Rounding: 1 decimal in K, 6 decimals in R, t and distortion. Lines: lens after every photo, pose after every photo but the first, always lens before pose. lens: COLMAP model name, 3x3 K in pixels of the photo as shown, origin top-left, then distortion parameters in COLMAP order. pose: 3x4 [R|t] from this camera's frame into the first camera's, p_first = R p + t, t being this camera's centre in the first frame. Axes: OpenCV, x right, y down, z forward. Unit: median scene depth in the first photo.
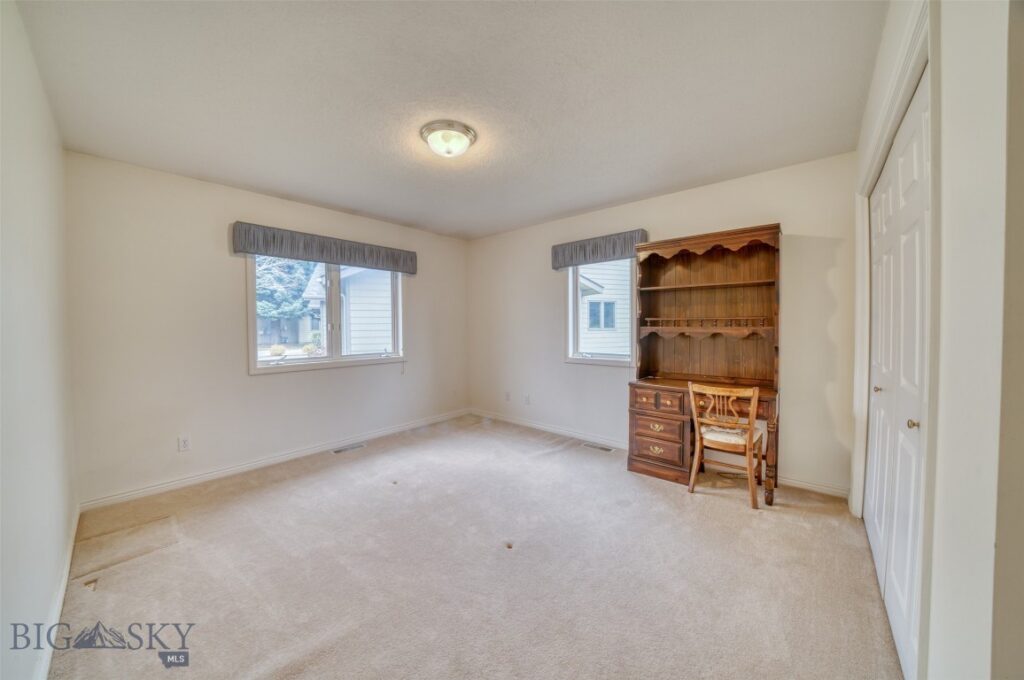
lens RADIAL K [[356.6, 0, 510.6], [0, 356.6, 337.3], [0, 0, 1]] dist [-0.021125, -0.000006]
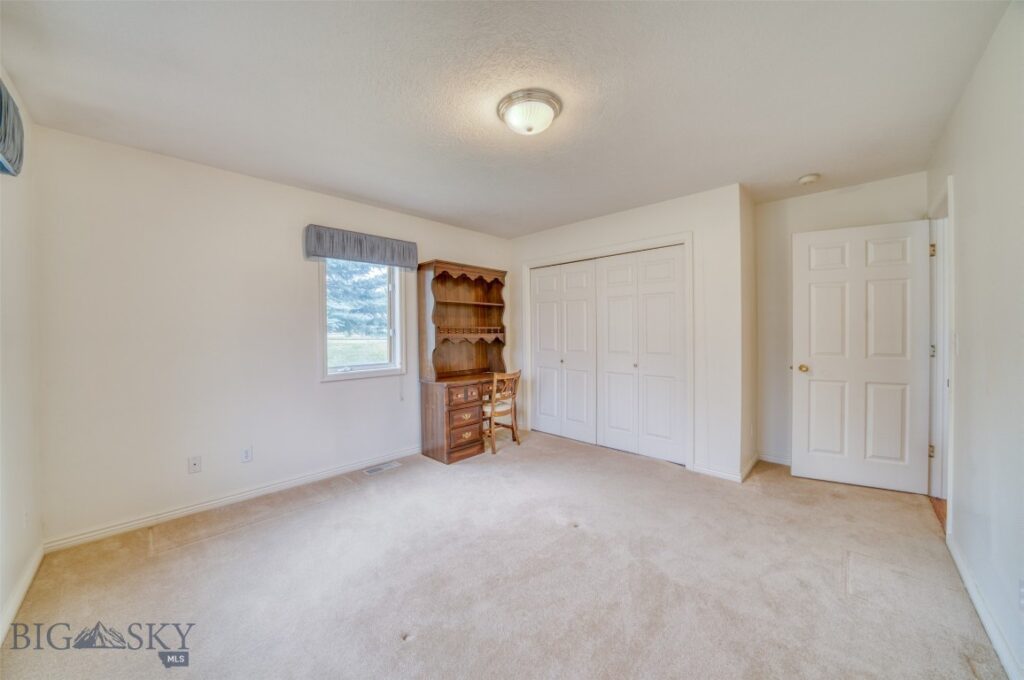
lens RADIAL K [[356.6, 0, 510.6], [0, 356.6, 337.3], [0, 0, 1]] dist [-0.021125, -0.000006]
pose [[0.071975, -0.012834, 0.997324, -0.768106], [0.038329, 0.999214, 0.010093, -0.023333], [-0.996670, 0.037500, 0.072410, 0.729534]]
